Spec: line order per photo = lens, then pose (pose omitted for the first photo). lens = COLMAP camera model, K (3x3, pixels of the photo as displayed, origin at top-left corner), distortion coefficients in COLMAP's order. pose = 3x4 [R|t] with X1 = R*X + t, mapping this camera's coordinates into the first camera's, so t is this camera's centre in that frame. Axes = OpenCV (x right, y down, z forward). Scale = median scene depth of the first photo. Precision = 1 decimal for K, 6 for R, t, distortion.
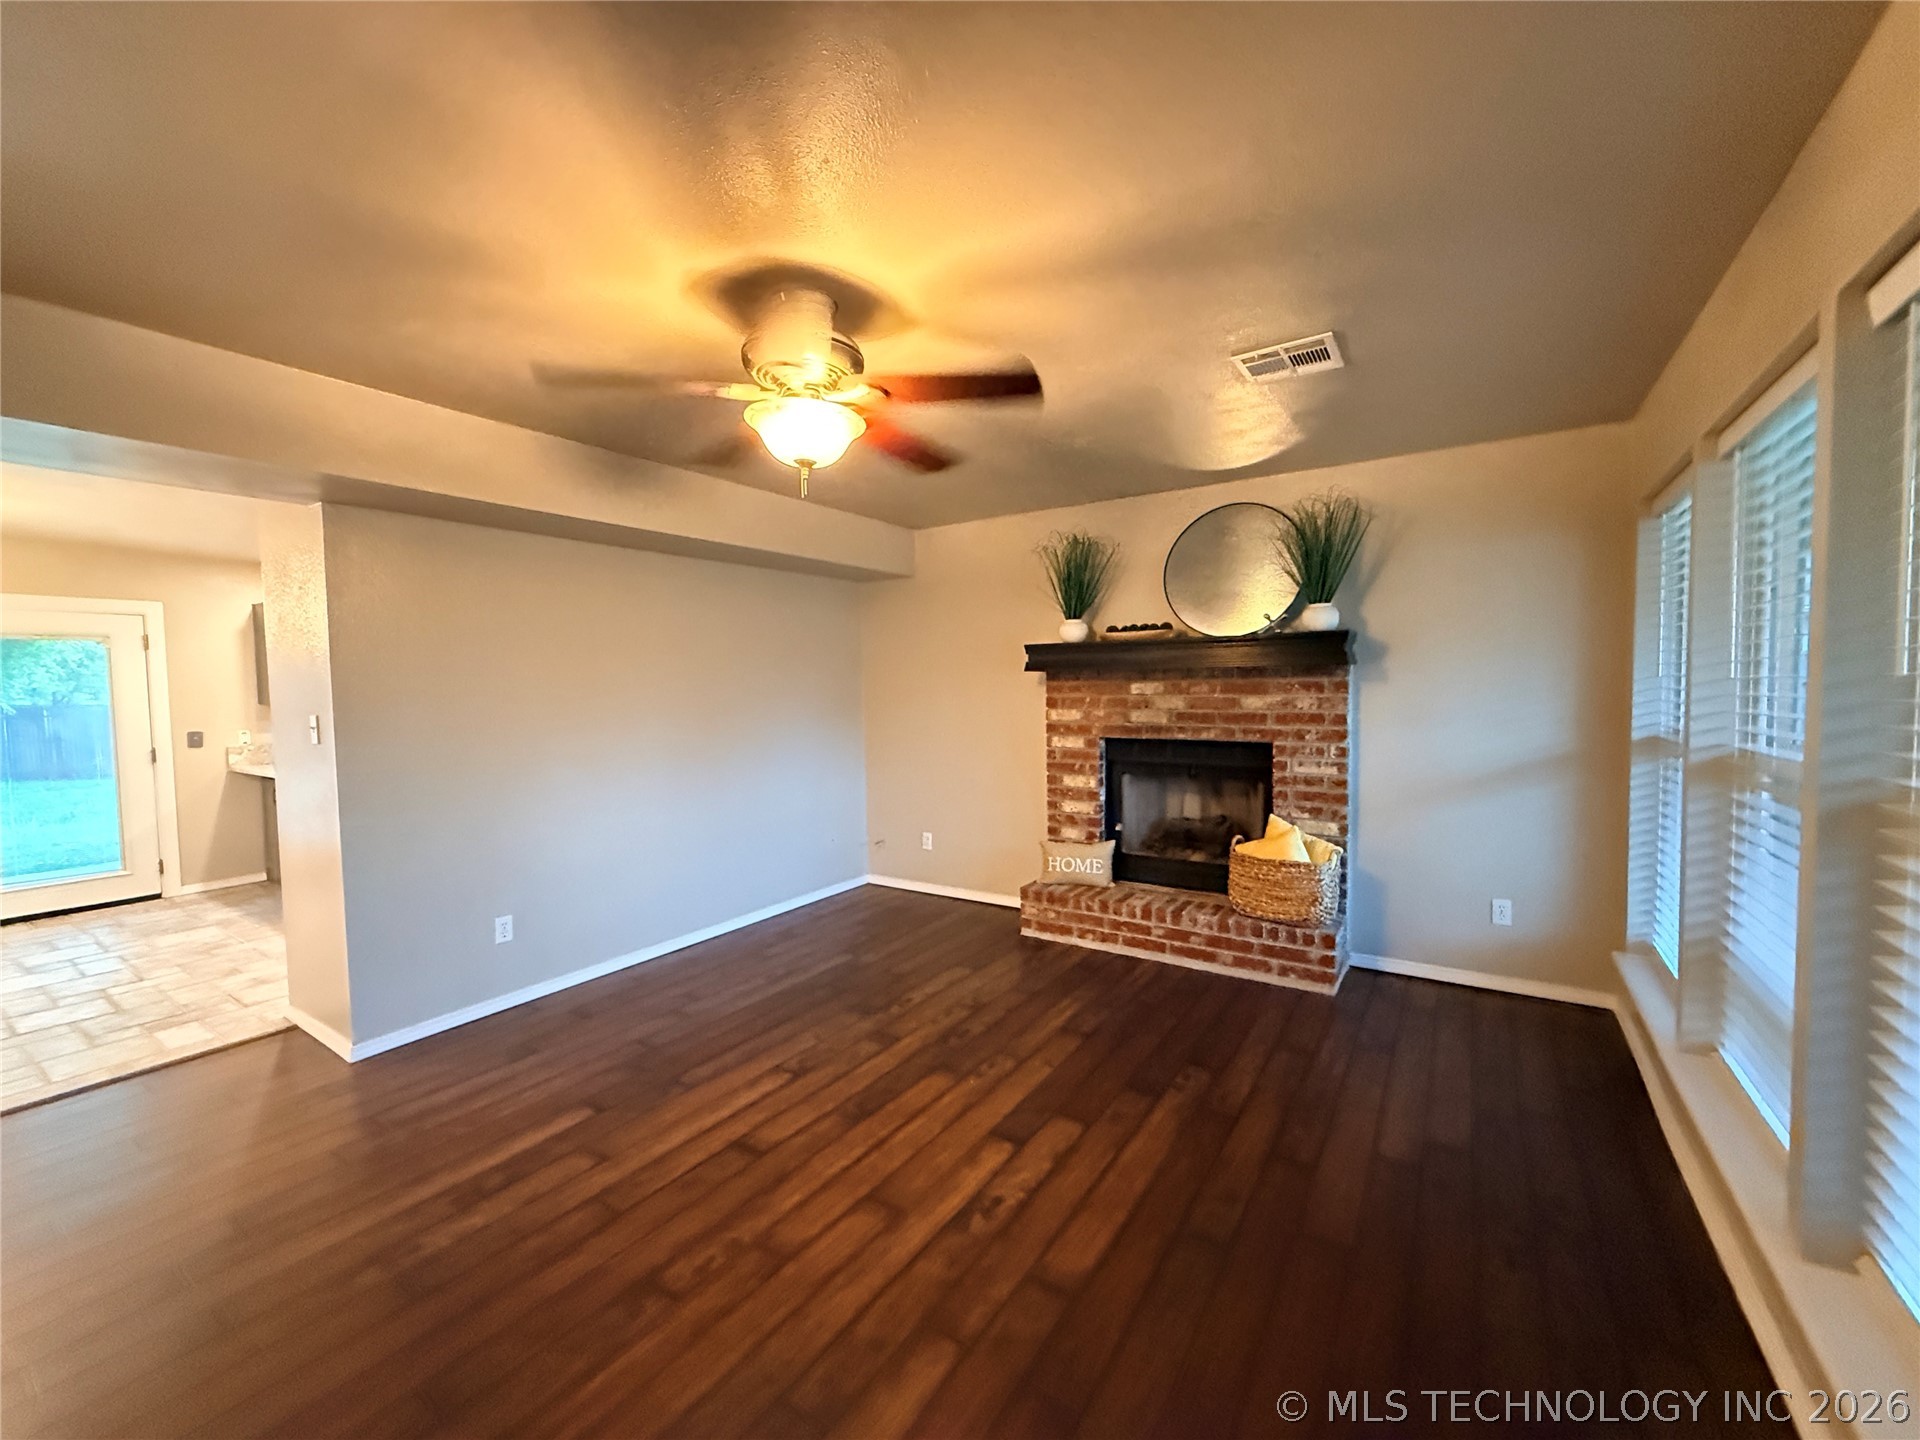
lens RADIAL K [[765.9, 0, 965.8], [0, 765.9, 728.5], [0, 0, 1]] dist [-0.002750, 0.000941]
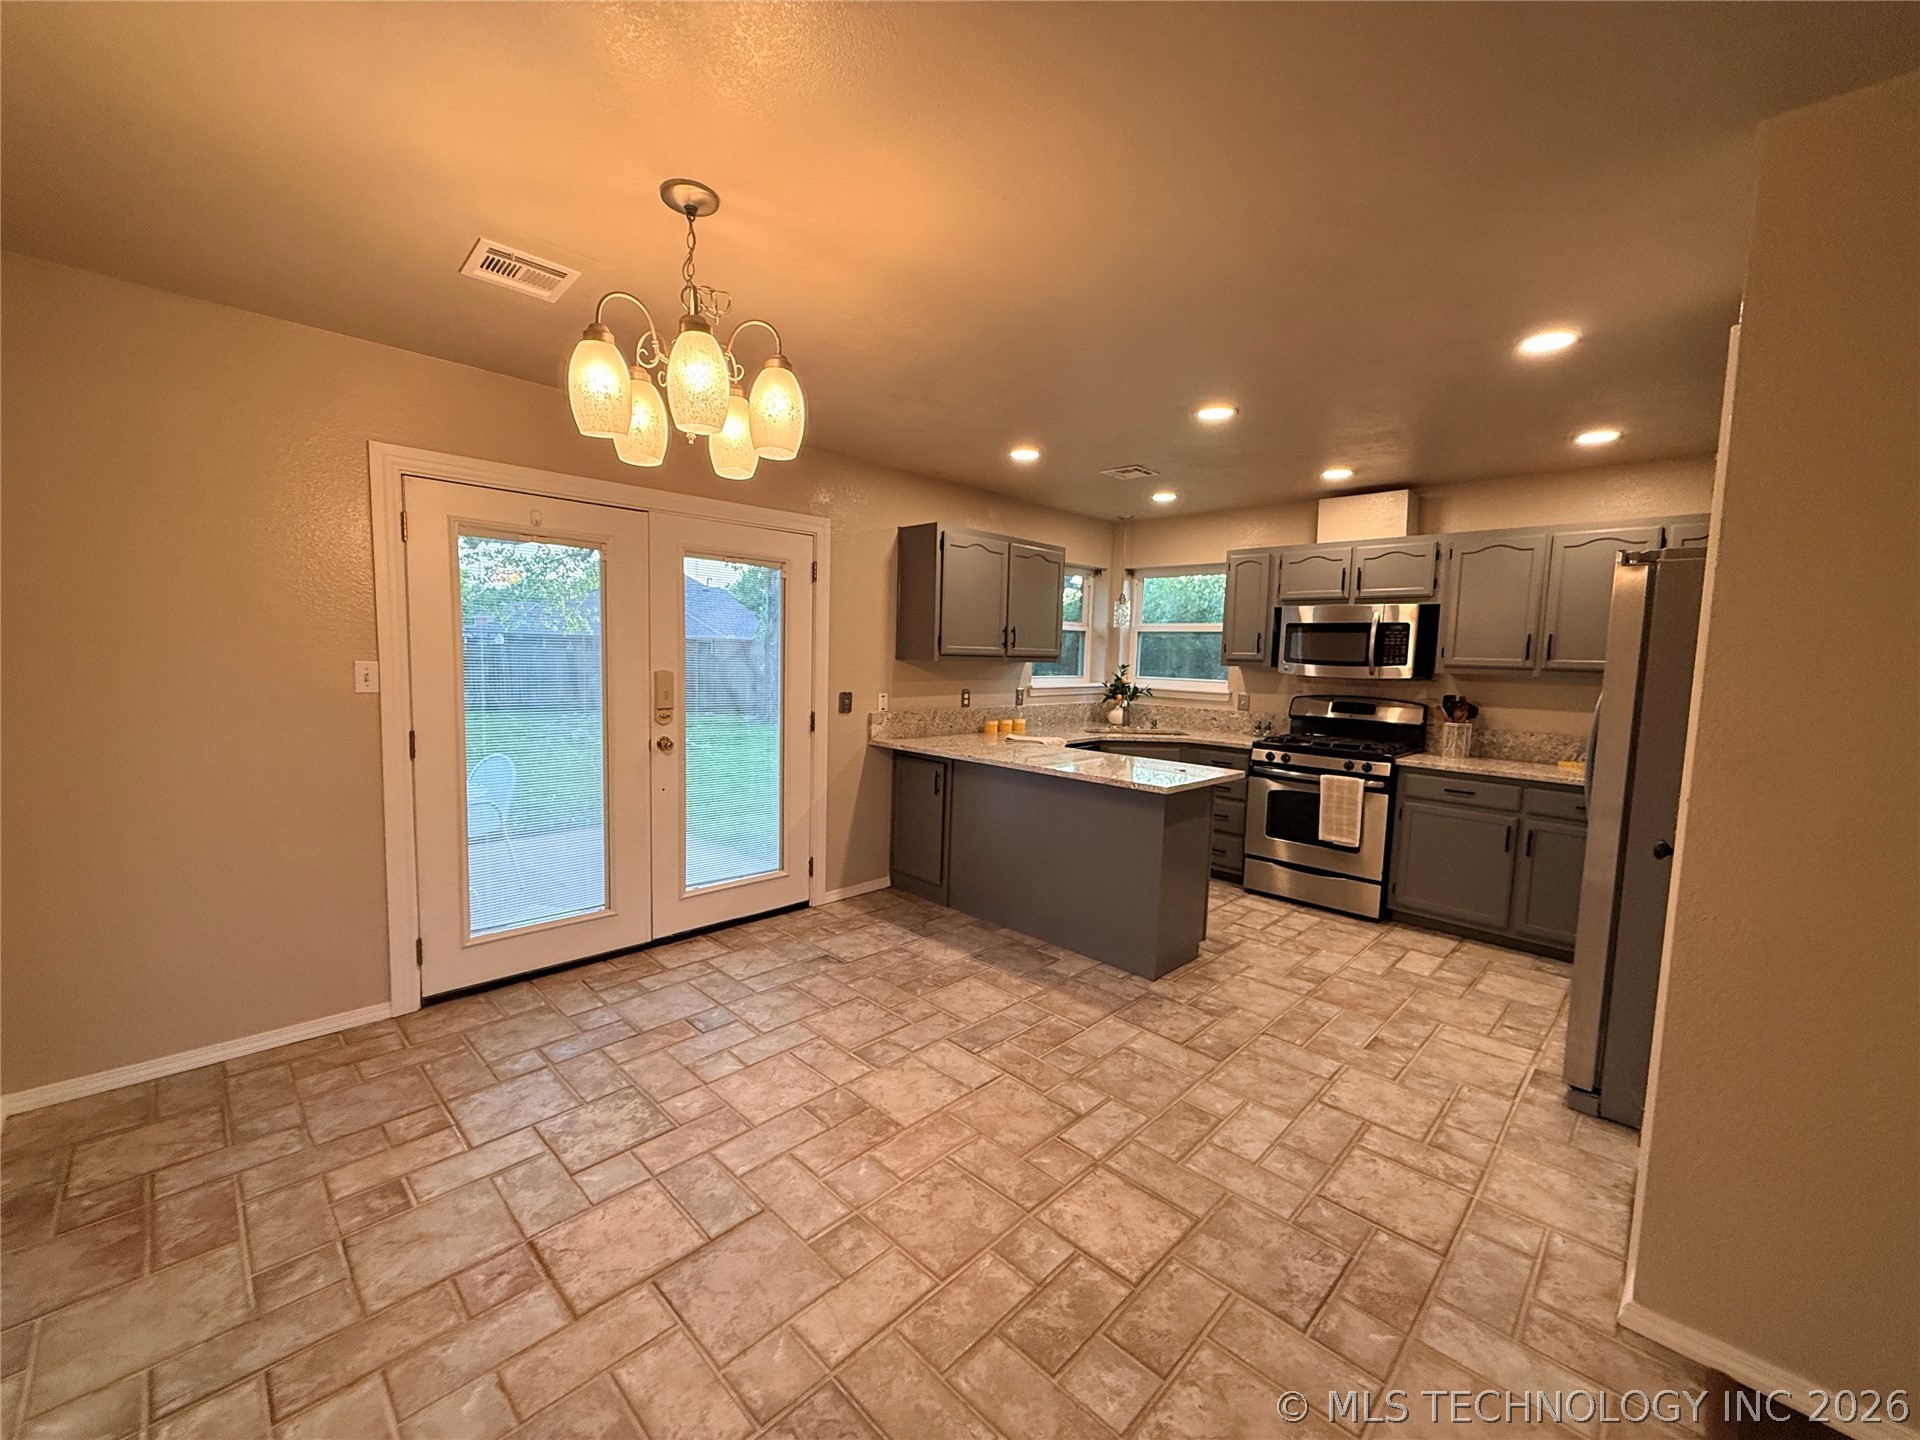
lens RADIAL K [[765.9, 0, 951.8], [0, 765.9, 721.7], [0, 0, 1]] dist [-0.002750, 0.000941]
pose [[0.979532, 0.058207, -0.192690, -0.778747], [-0.050516, 0.997727, 0.044590, -0.006097], [0.194848, -0.033944, 0.980246, 0.280977]]
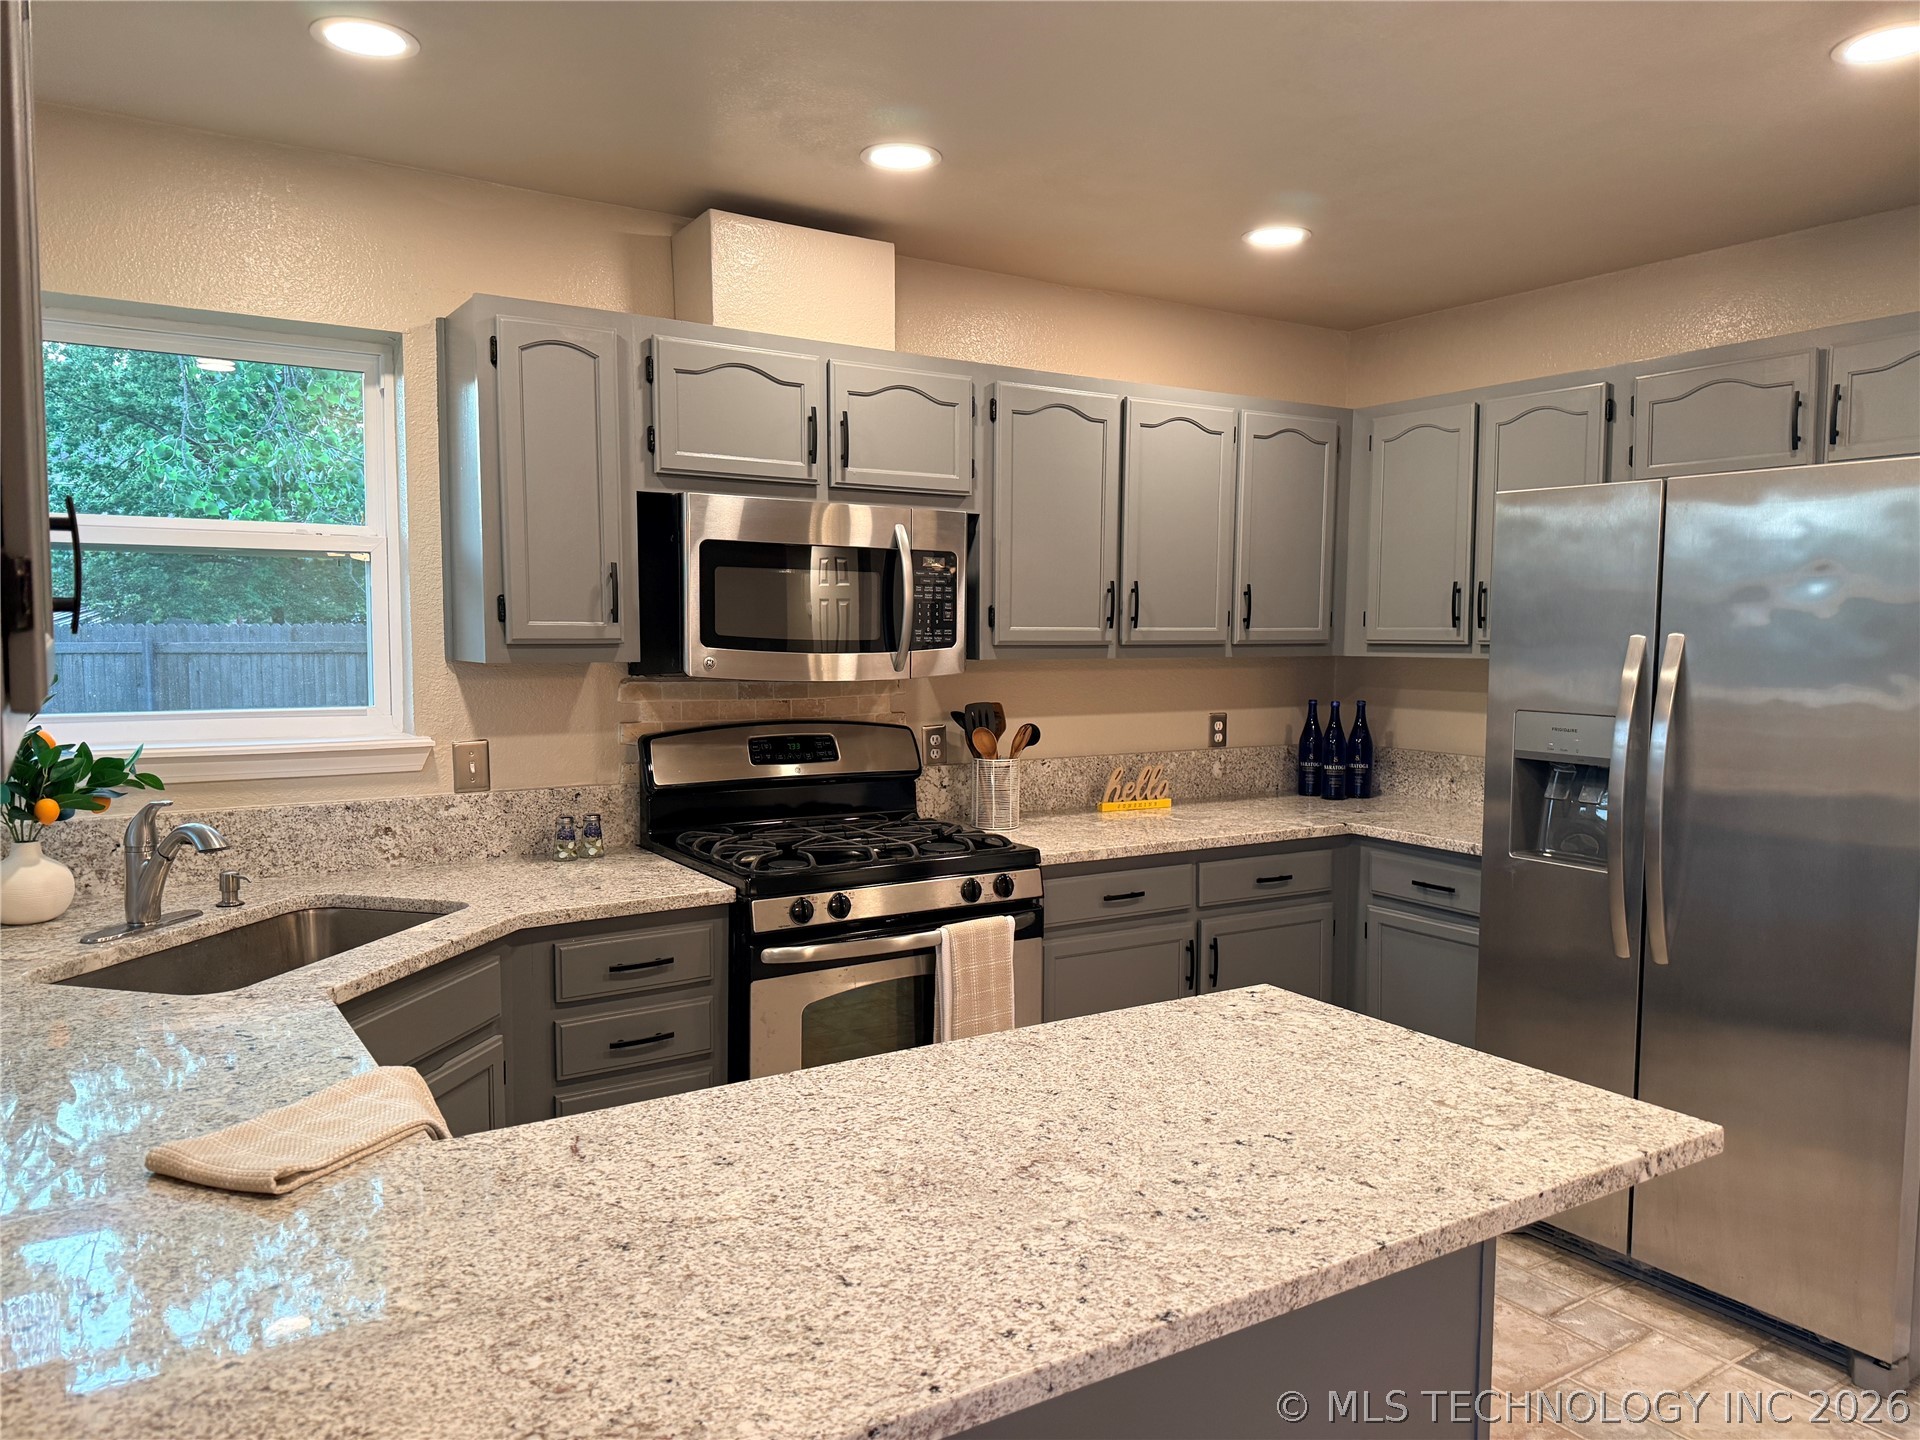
lens RADIAL K [[1347.3, 0, 949.2], [0, 1347.3, 727.9], [0, 0, 1]] dist [0.051684, -0.046961]
pose [[0.409368, -0.055240, 0.910696, -1.054317], [0.031721, 0.998424, 0.046303, -0.043807], [-0.911818, 0.009933, 0.410475, 0.898860]]
